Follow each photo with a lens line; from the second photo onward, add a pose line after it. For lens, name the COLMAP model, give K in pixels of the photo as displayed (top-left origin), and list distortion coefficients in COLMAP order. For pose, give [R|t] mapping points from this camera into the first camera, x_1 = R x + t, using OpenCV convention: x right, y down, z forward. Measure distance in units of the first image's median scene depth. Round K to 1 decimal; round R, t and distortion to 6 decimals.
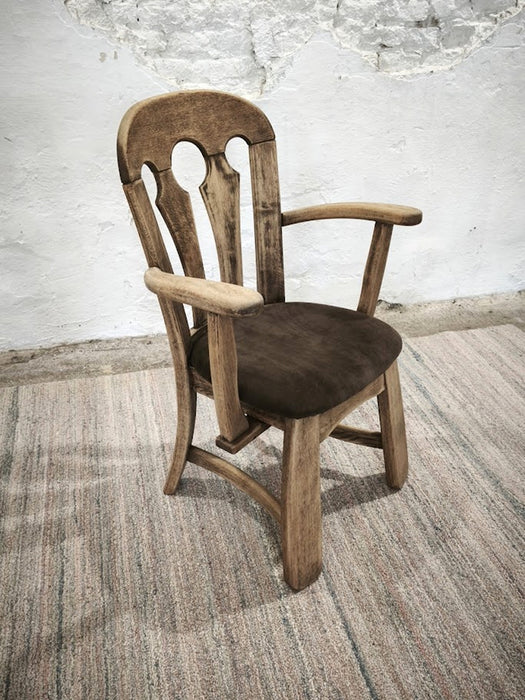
lens RADIAL K [[660.3, 0, 259.4], [0, 660.3, 352.2], [0, 0, 1]] dist [0.042396, 0.000000]
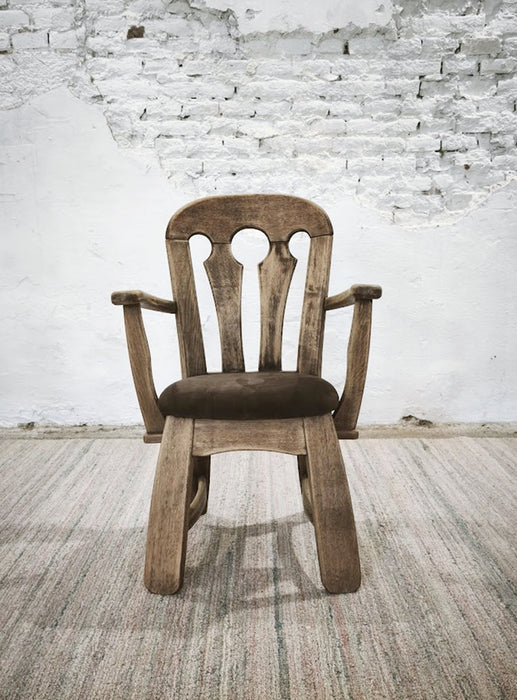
lens RADIAL K [[685.7, 0, 248.6], [0, 685.7, 362.3], [0, 0, 1]] dist [0.042981, 0.000000]
pose [[0.967302, 0.032158, -0.251579, 0.264789], [-0.119740, 0.932327, -0.341215, 0.344781], [0.223582, 0.360182, 0.905693, -0.204818]]
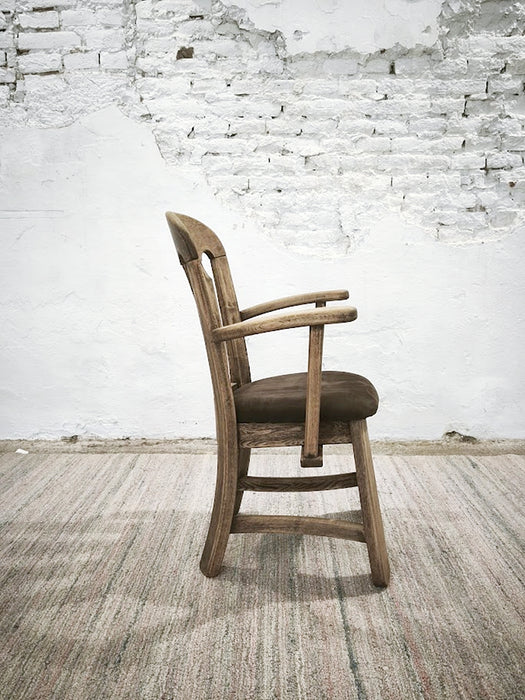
lens RADIAL K [[660.3, 0, 259.1], [0, 660.3, 348.4], [0, 0, 1]] dist [0.042396, 0.000000]
pose [[0.964657, 0.029674, -0.261834, 0.196027], [-0.128308, 0.920786, -0.368362, 0.317958], [0.230162, 0.388938, 0.892050, -0.179002]]
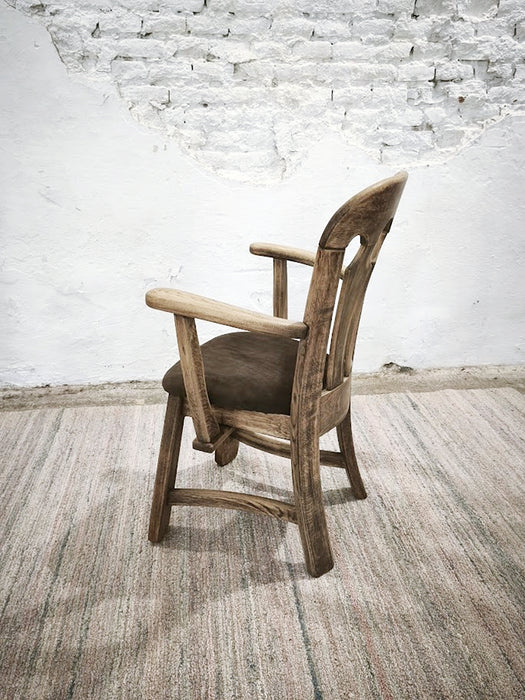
lens RADIAL K [[660.3, 0, 263.2], [0, 660.3, 349.5], [0, 0, 1]] dist [0.042396, 0.000000]
pose [[0.991269, 0.039740, -0.125721, 0.137588], [-0.062996, 0.980374, -0.186812, 0.152195], [0.115830, 0.193101, 0.974318, -0.136540]]
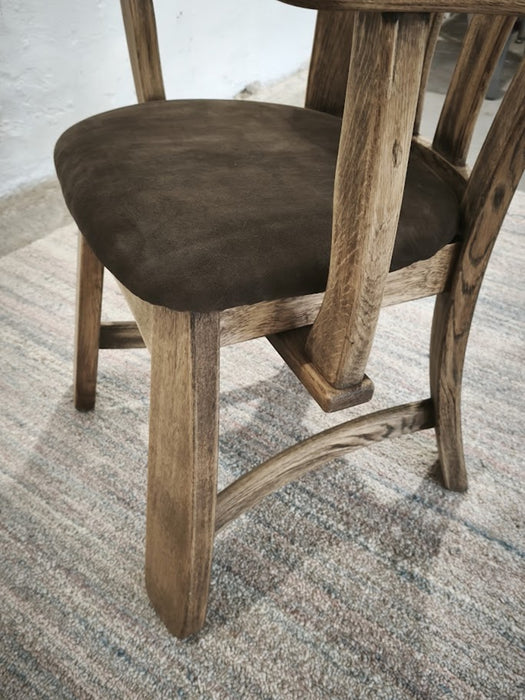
lens RADIAL K [[660.3, 0, 259.3], [0, 660.3, 351.0], [0, 0, 1]] dist [0.042396, 0.000000]
pose [[0.753326, -0.398937, 0.522828, -0.202970], [0.322308, 0.916937, 0.235254, 0.020278], [-0.573252, -0.008712, 0.819333, 0.393117]]
